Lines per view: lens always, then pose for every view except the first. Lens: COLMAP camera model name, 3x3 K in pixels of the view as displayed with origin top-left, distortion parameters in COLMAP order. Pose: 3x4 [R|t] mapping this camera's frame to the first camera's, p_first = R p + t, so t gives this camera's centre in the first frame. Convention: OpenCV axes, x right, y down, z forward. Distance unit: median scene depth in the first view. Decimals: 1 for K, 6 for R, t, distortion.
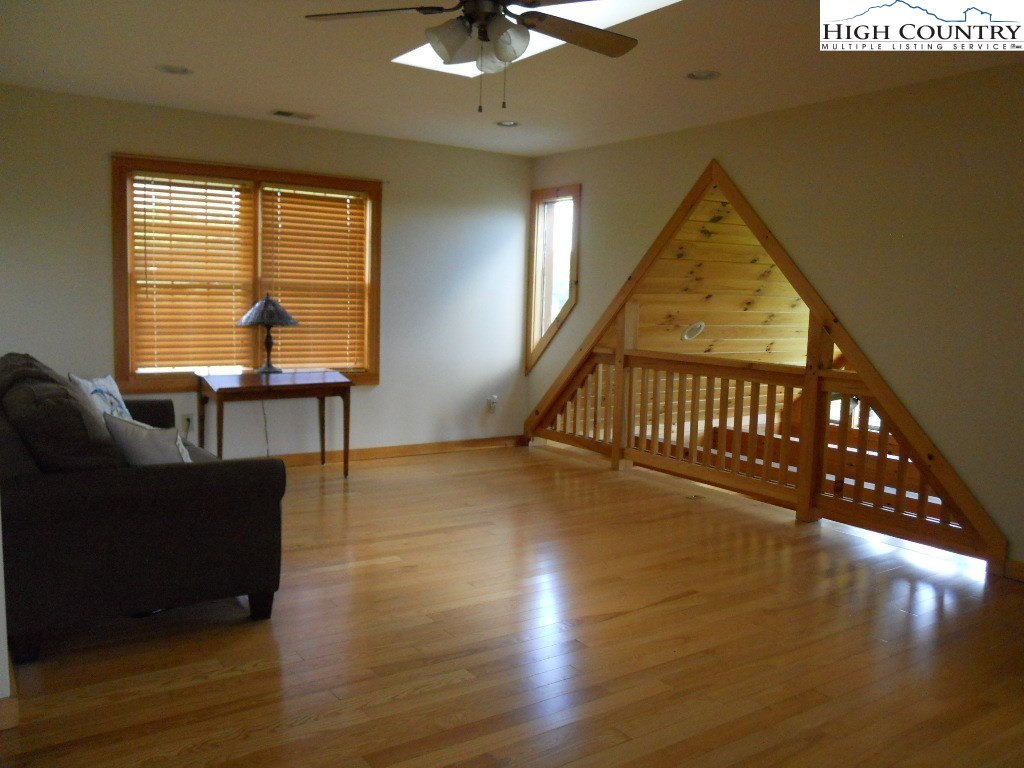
lens RADIAL K [[837.8, 0, 515.9], [0, 837.8, 382.5], [0, 0, 1]] dist [-0.047598, -0.001036]
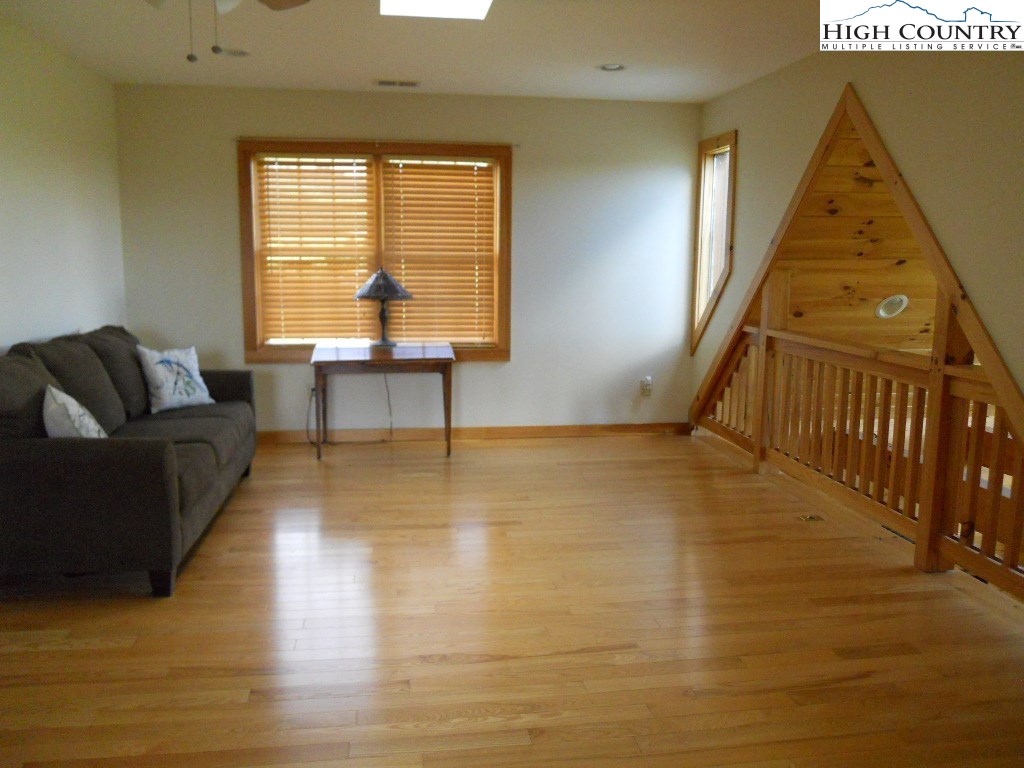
lens RADIAL K [[837.8, 0, 509.4], [0, 837.8, 383.9], [0, 0, 1]] dist [-0.047598, -0.001036]
pose [[0.898923, 0.045585, -0.435729, 0.272268], [-0.027463, 0.998479, 0.047802, -0.018148], [0.437245, -0.031003, 0.898808, 0.155394]]
